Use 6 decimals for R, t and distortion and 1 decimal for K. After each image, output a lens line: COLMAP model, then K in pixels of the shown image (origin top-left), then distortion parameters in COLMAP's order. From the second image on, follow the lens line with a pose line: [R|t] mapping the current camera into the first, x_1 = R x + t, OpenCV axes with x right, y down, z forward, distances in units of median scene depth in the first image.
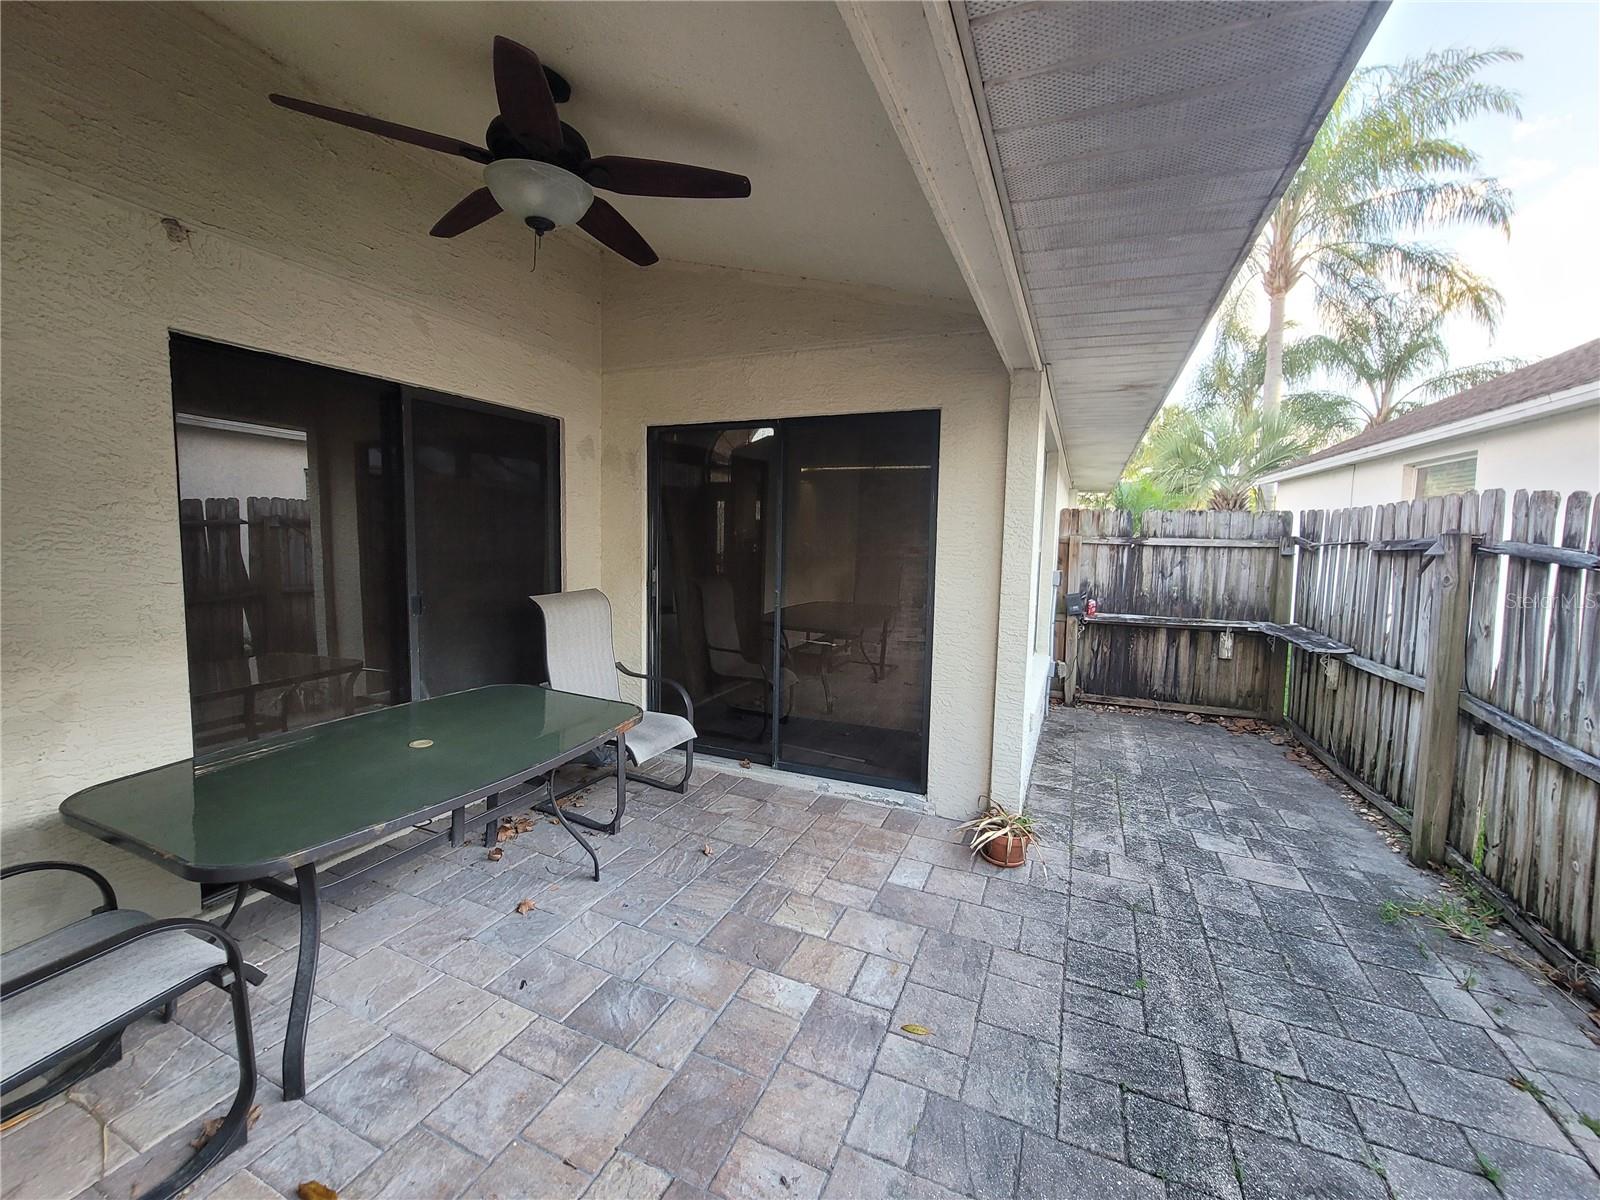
lens RADIAL K [[655.9, 0, 800.0], [0, 655.9, 587.9], [0, 0, 1]] dist [-0.003745, -0.000161]
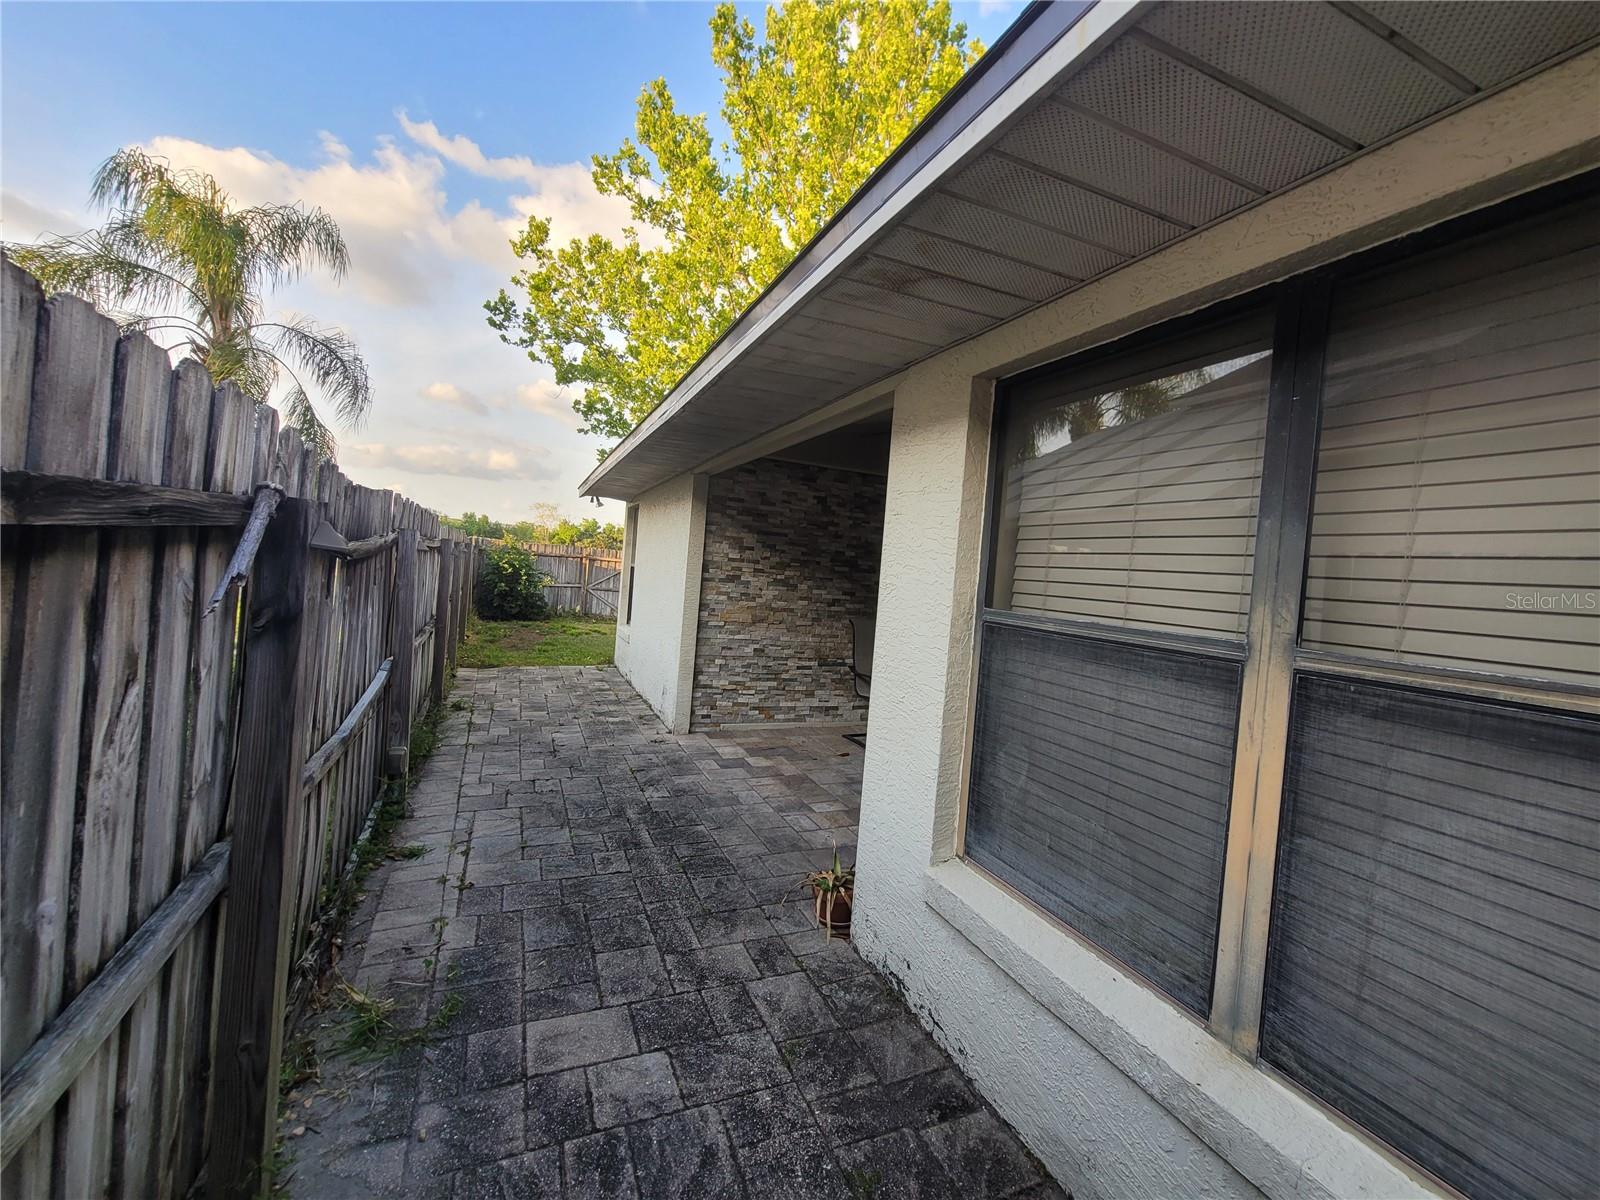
lens RADIAL K [[655.9, 0, 800.0], [0, 655.9, 587.9], [0, 0, 1]] dist [-0.003745, -0.000161]
pose [[-0.681490, -0.063010, -0.729110, 1.134960], [-0.157798, 0.985503, 0.062324, -0.109626], [0.714613, 0.157525, -0.681553, 1.636611]]
